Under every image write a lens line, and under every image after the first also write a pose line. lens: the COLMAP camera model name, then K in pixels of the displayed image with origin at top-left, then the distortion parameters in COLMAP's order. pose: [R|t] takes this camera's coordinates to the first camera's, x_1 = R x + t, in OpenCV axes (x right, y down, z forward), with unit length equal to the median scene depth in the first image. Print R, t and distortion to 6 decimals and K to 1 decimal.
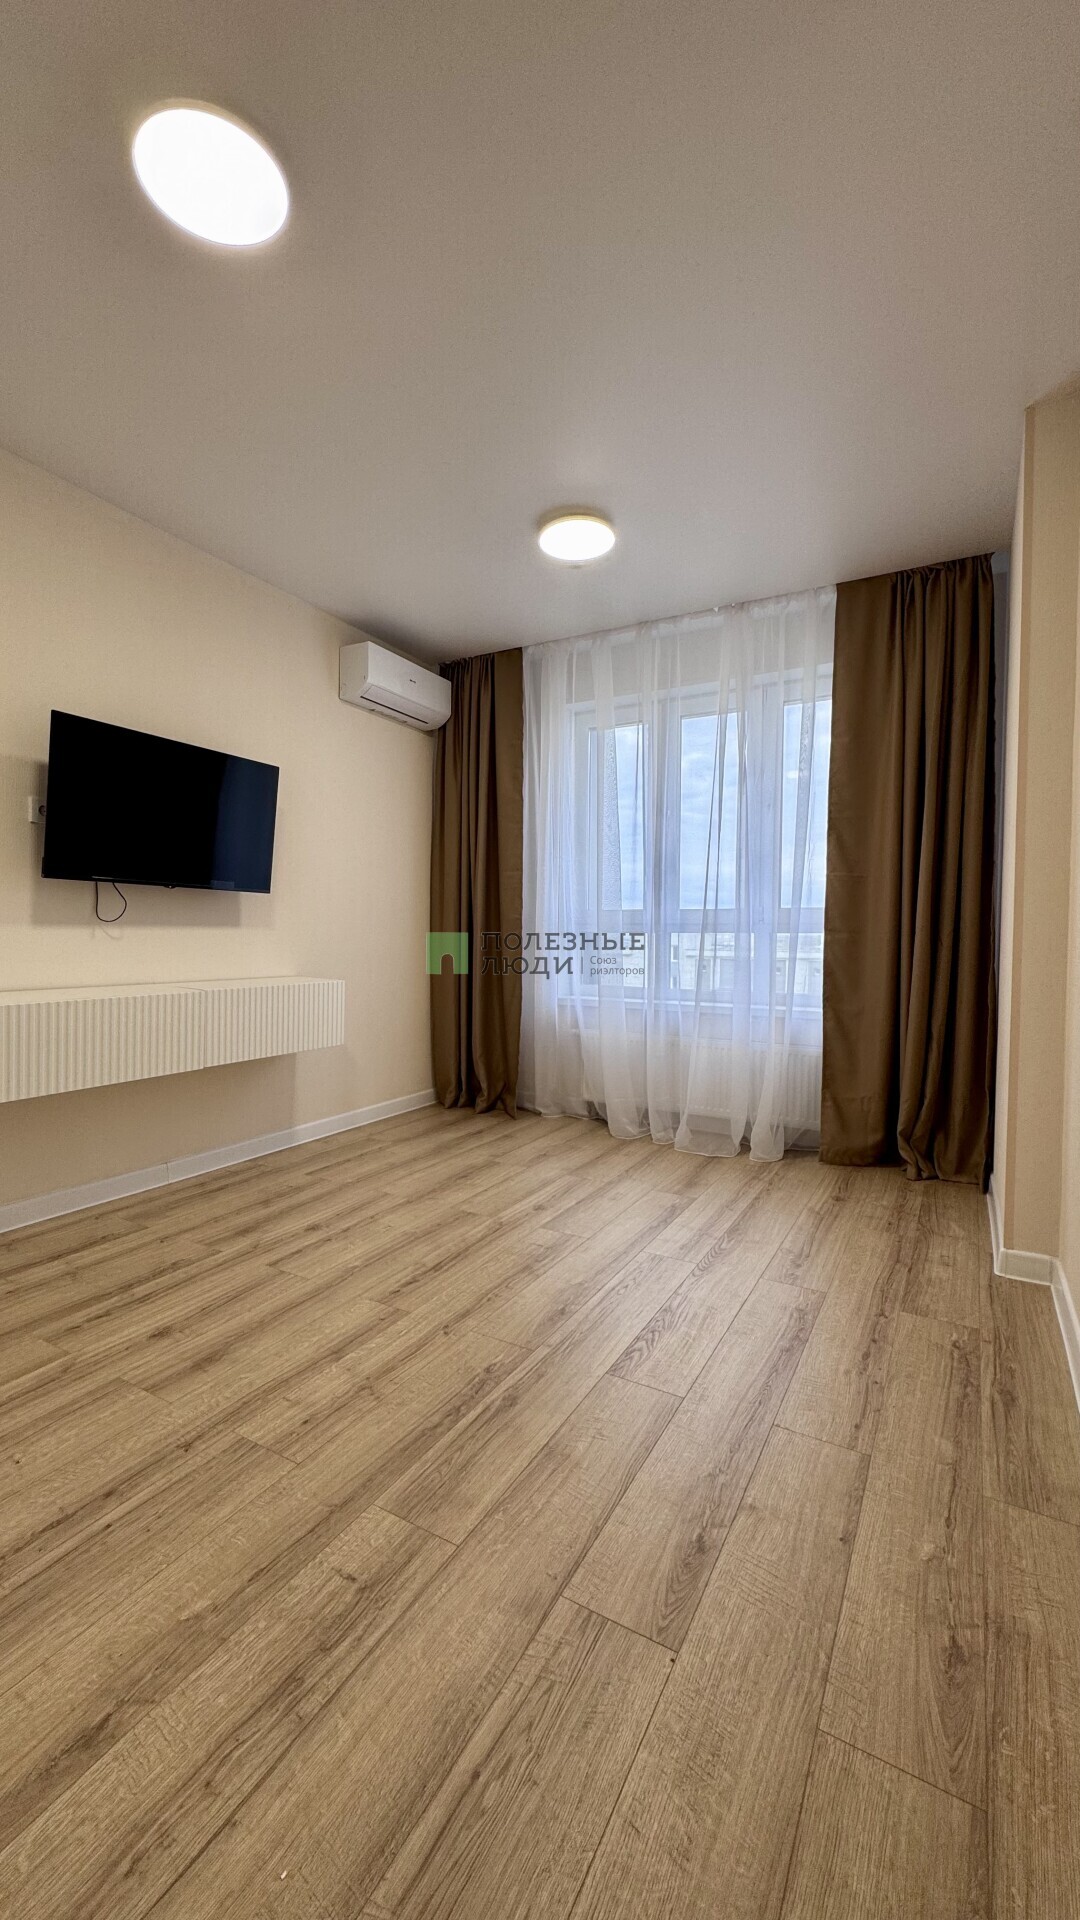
lens RADIAL K [[764.2, 0, 535.3], [0, 764.2, 958.2], [0, 0, 1]] dist [-0.002808, 0.000588]
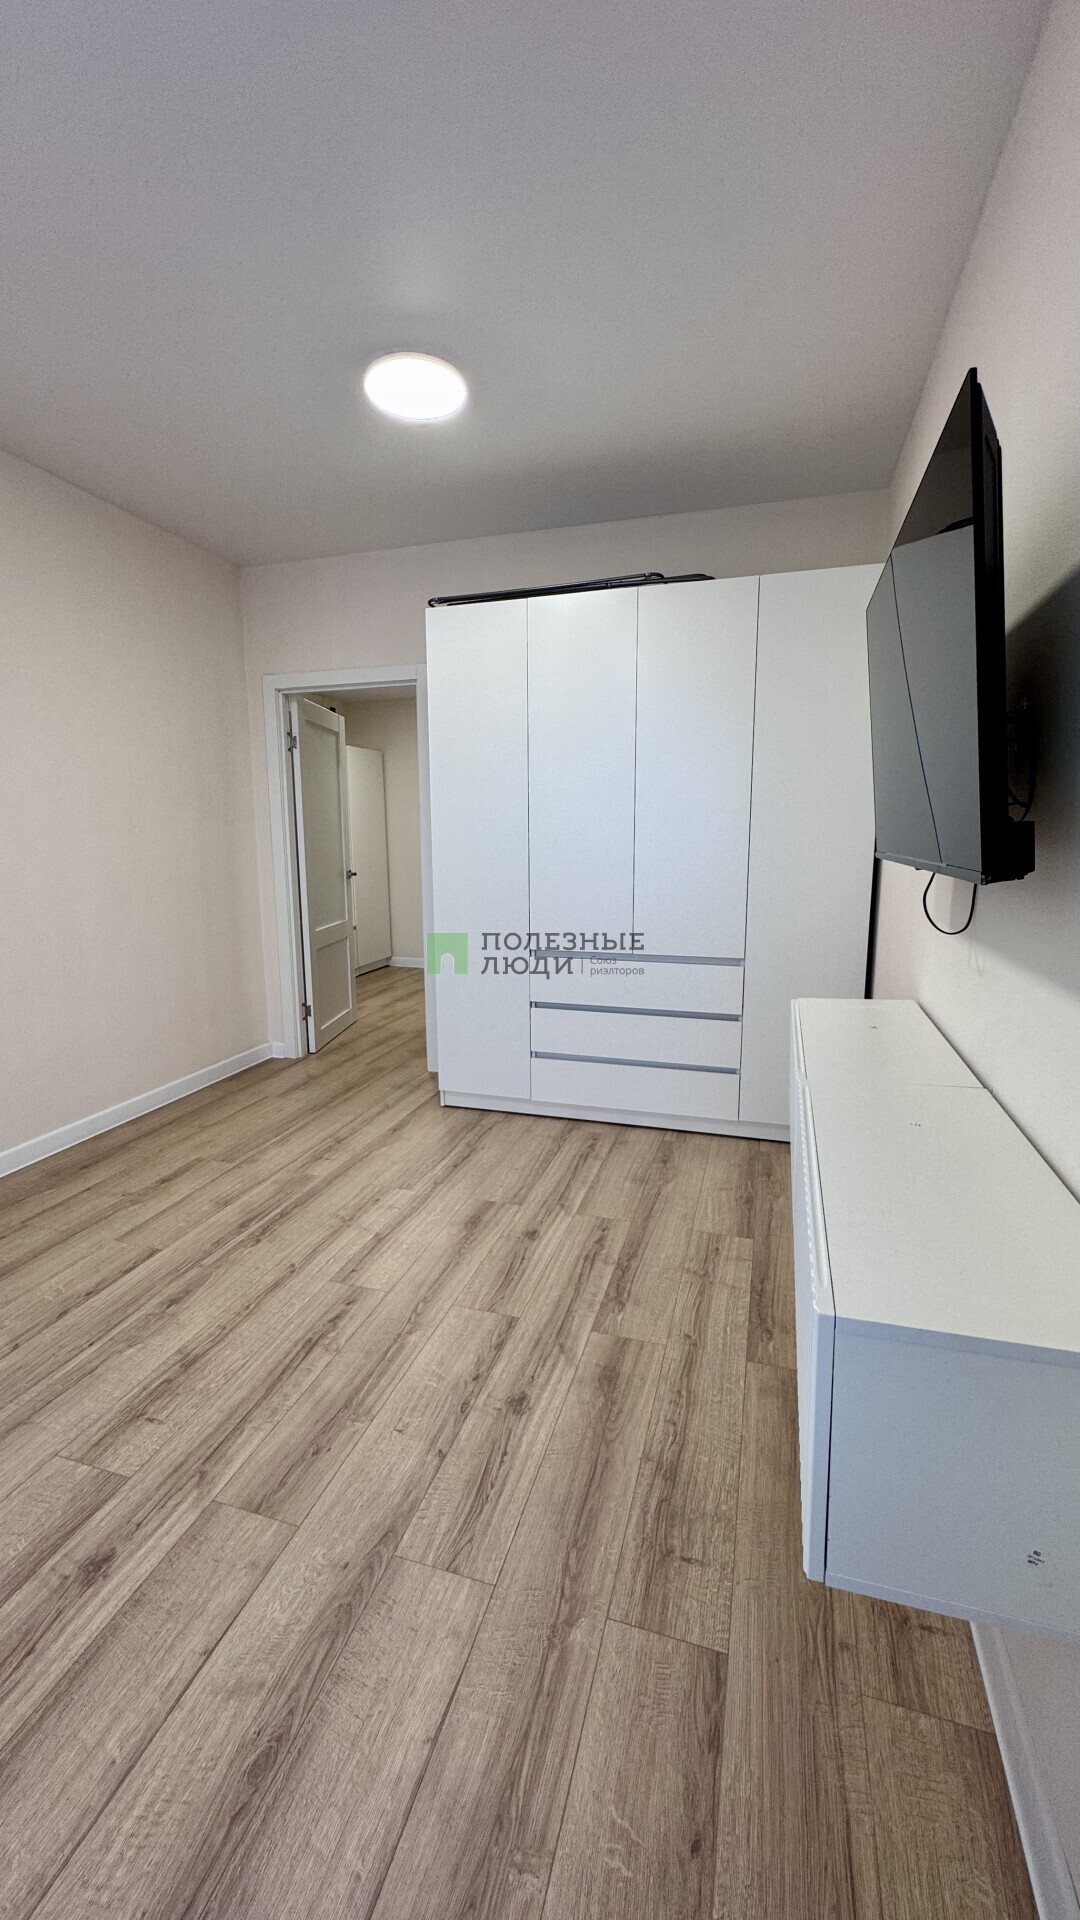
lens RADIAL K [[764.2, 0, 539.3], [0, 764.2, 954.8], [0, 0, 1]] dist [-0.002808, 0.000588]
pose [[-0.975416, 0.027473, -0.218651, -0.185831], [-0.013832, 0.982609, 0.185169, -0.142876], [0.219935, 0.183641, -0.958073, 1.616231]]
